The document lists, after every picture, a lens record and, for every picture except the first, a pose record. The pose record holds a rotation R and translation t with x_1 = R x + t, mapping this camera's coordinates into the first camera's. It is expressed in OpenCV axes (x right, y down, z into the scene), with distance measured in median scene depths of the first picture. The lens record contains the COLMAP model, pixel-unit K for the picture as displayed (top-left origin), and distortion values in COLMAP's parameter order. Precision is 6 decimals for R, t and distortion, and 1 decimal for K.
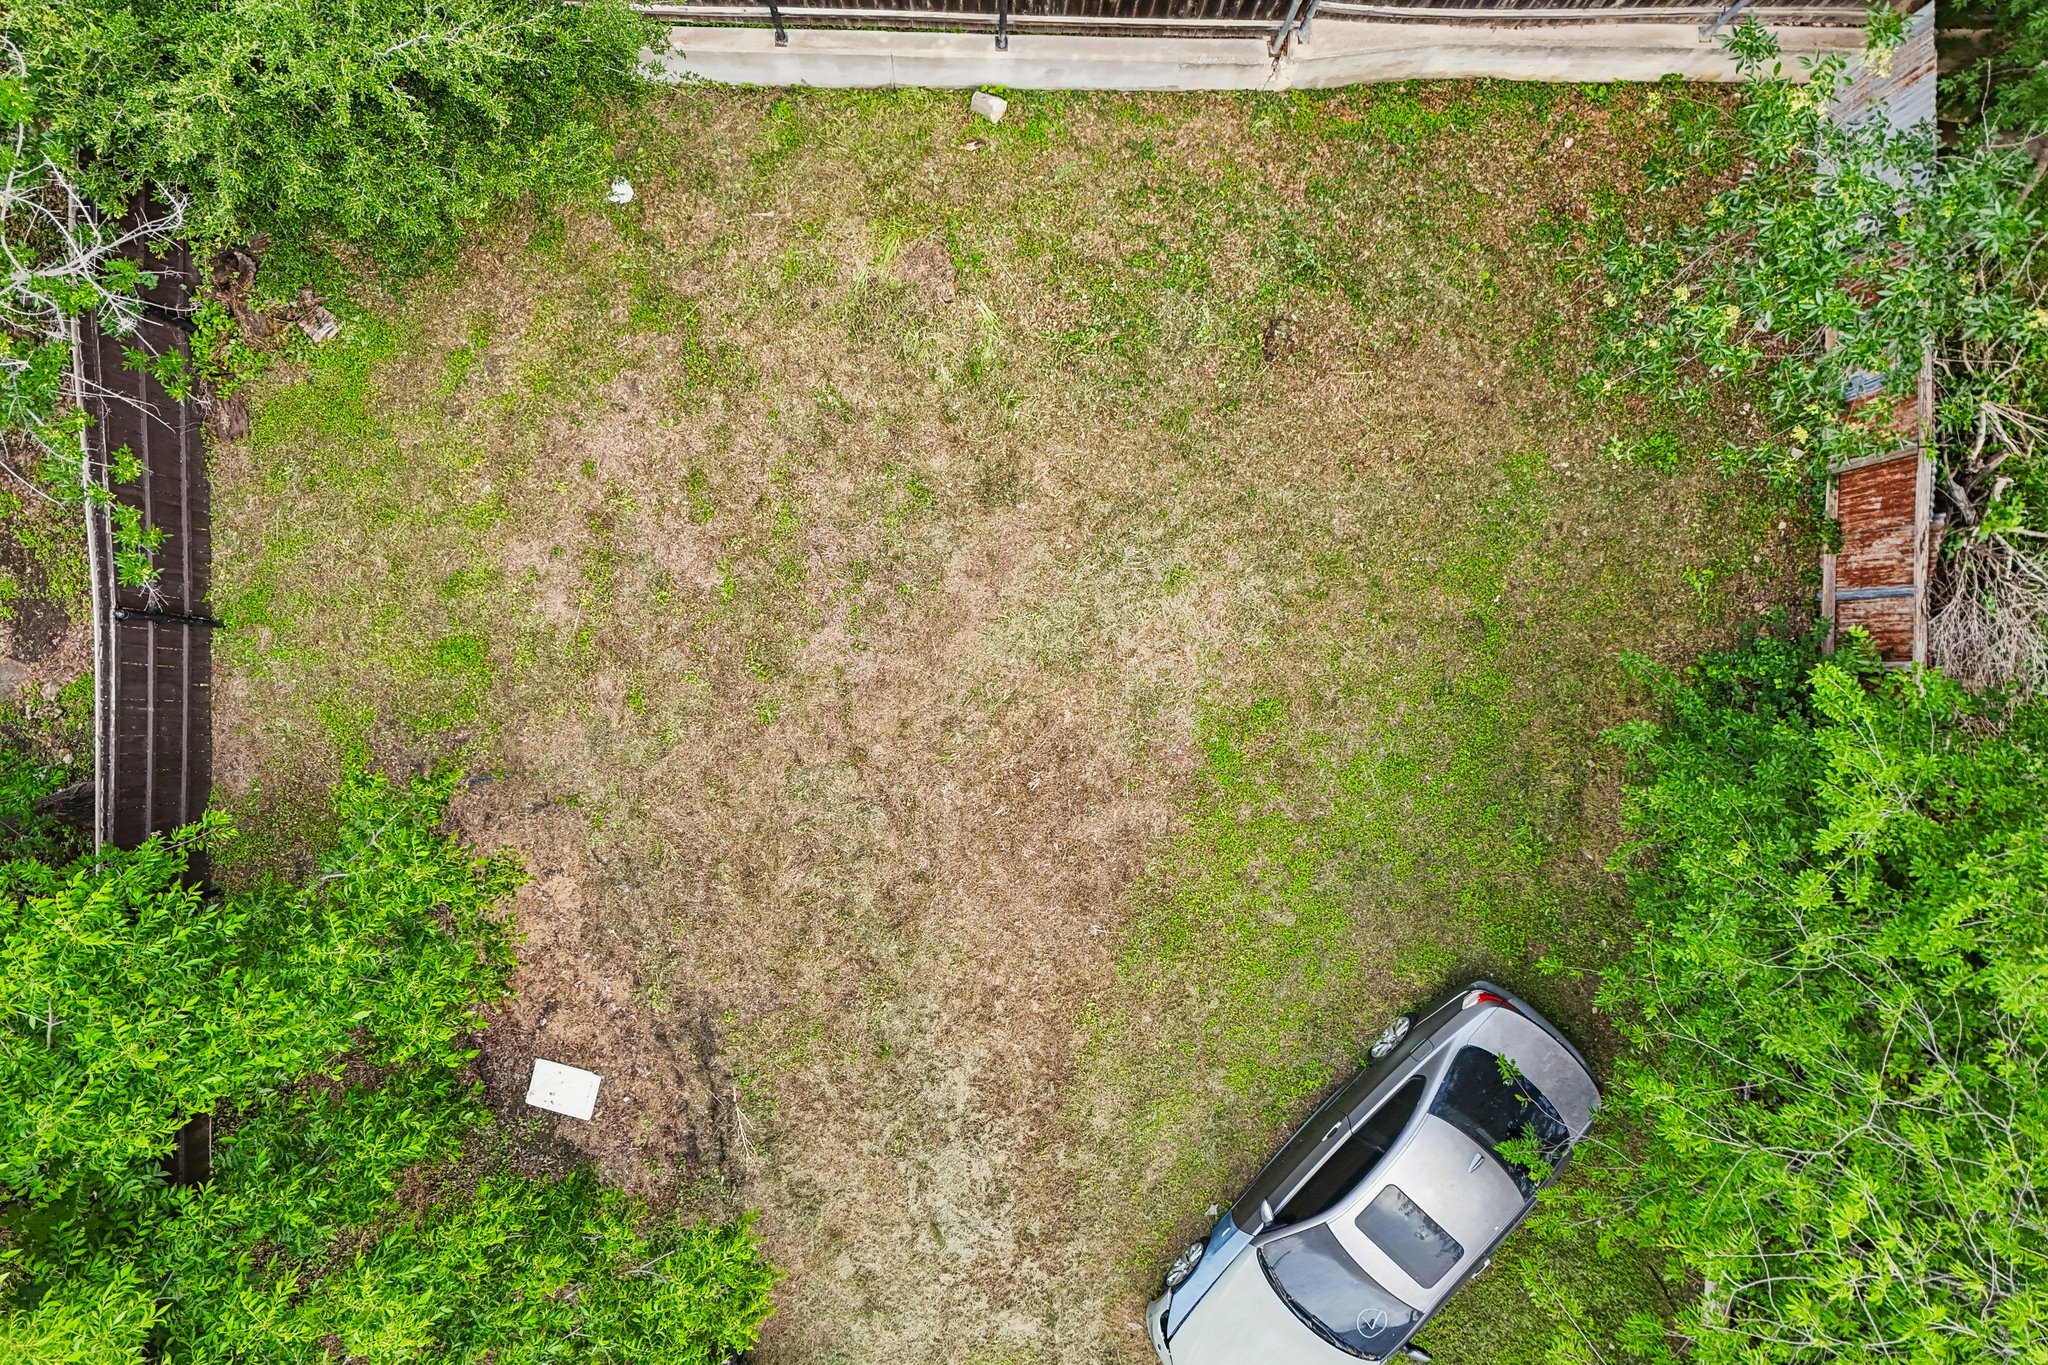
lens RADIAL K [[1512.5, 0, 1031.9], [0, 1512.5, 685.3], [0, 0, 1]] dist [0.065846, -0.049750]
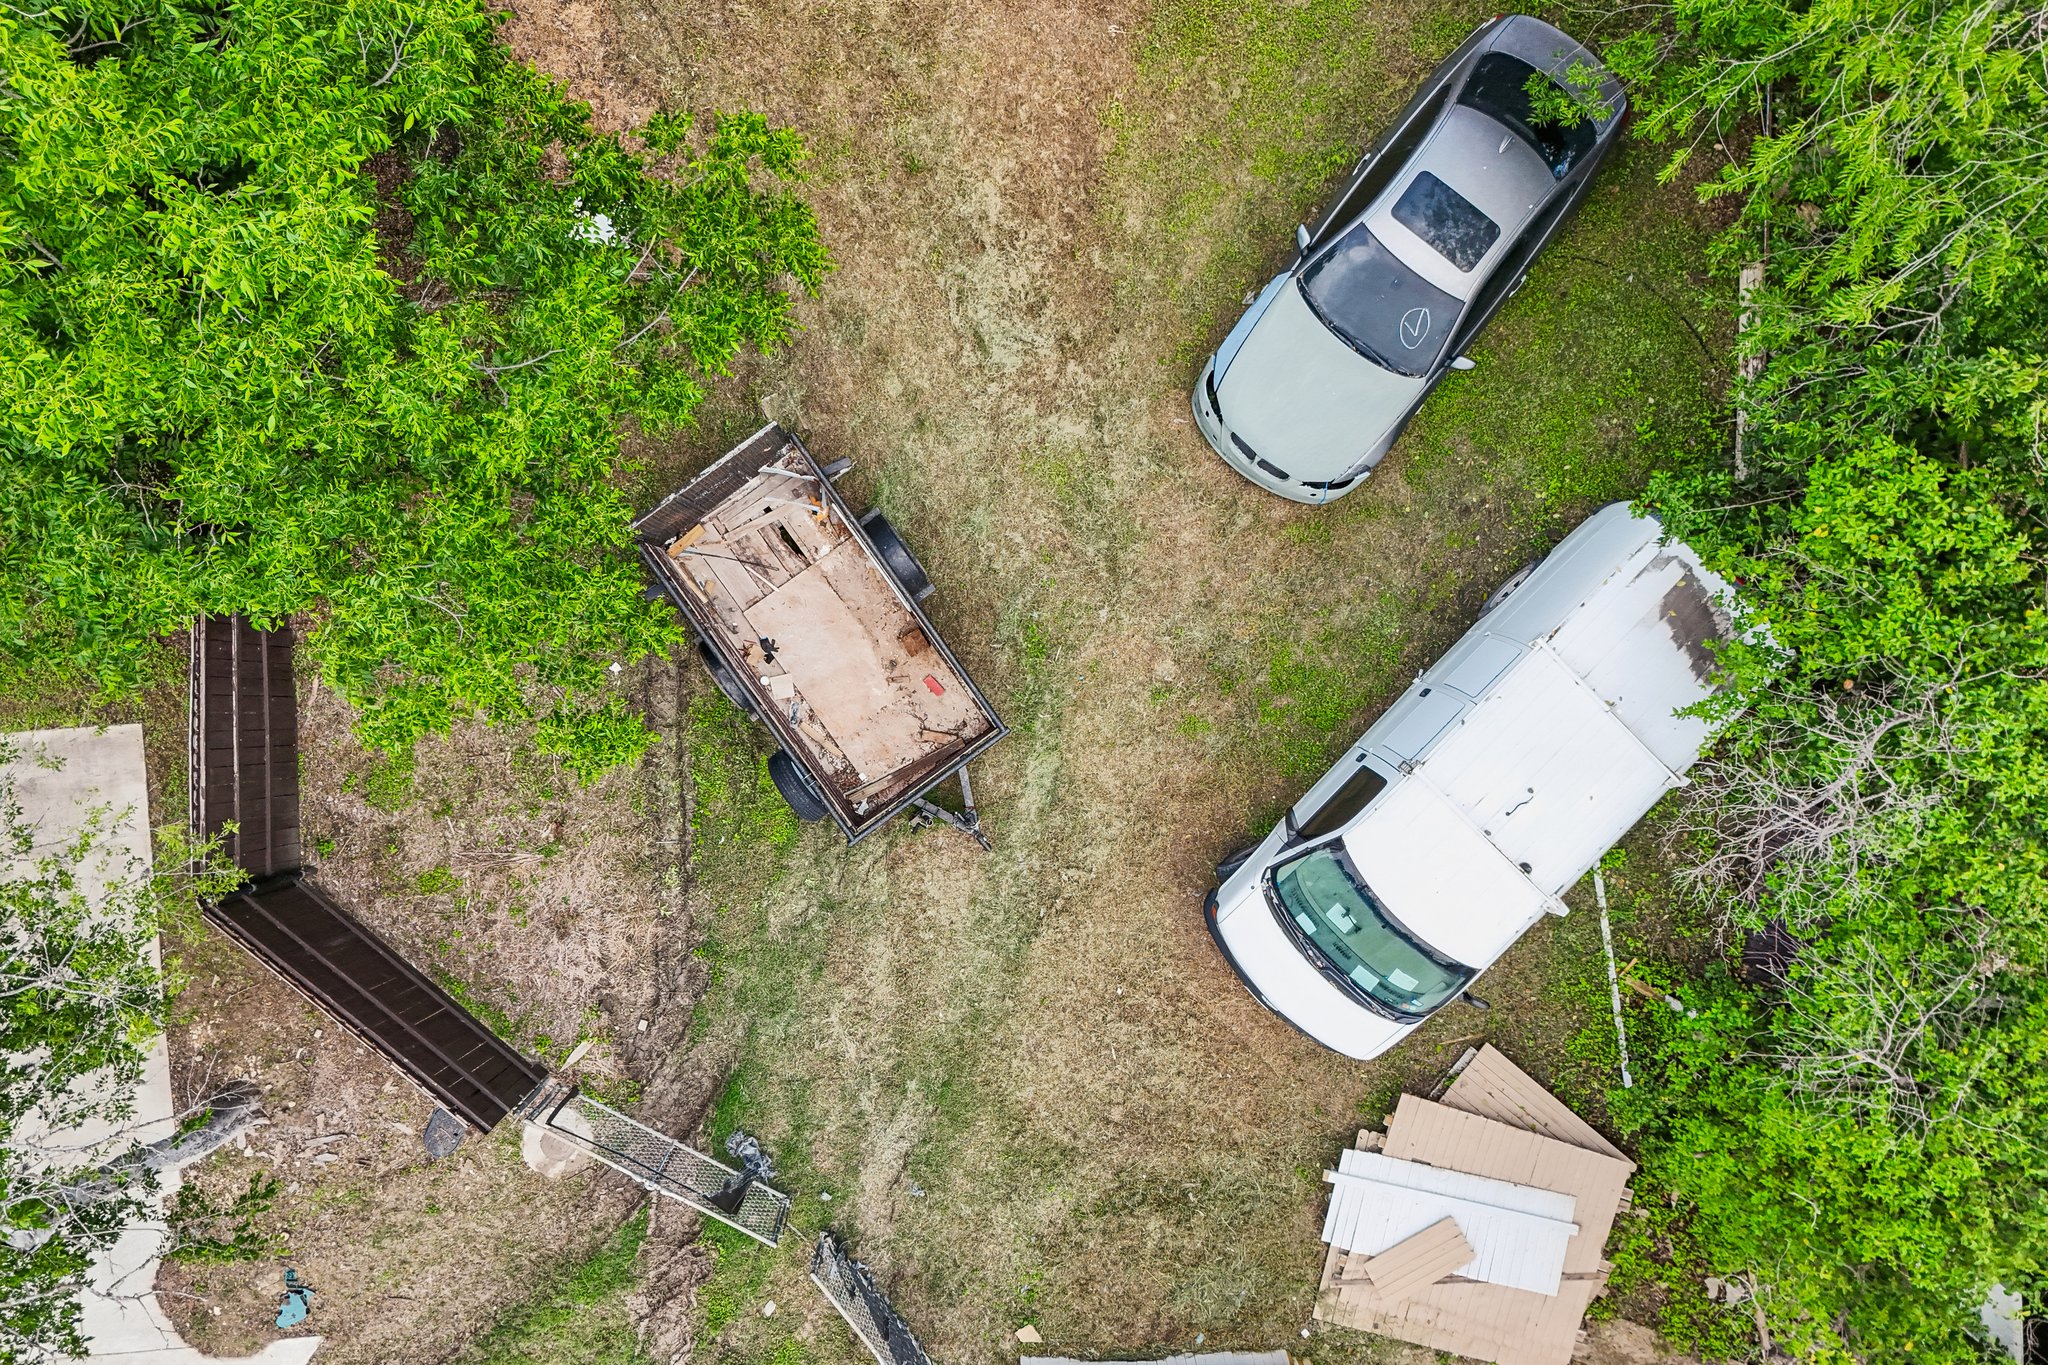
lens RADIAL K [[1512.5, 0, 1019.5], [0, 1512.5, 684.7], [0, 0, 1]] dist [0.065846, -0.049750]
pose [[0.996727, -0.080845, 0.000503, -0.055357], [0.080846, 0.996726, -0.001249, 0.589384], [-0.000400, 0.001285, 0.999999, -0.011142]]
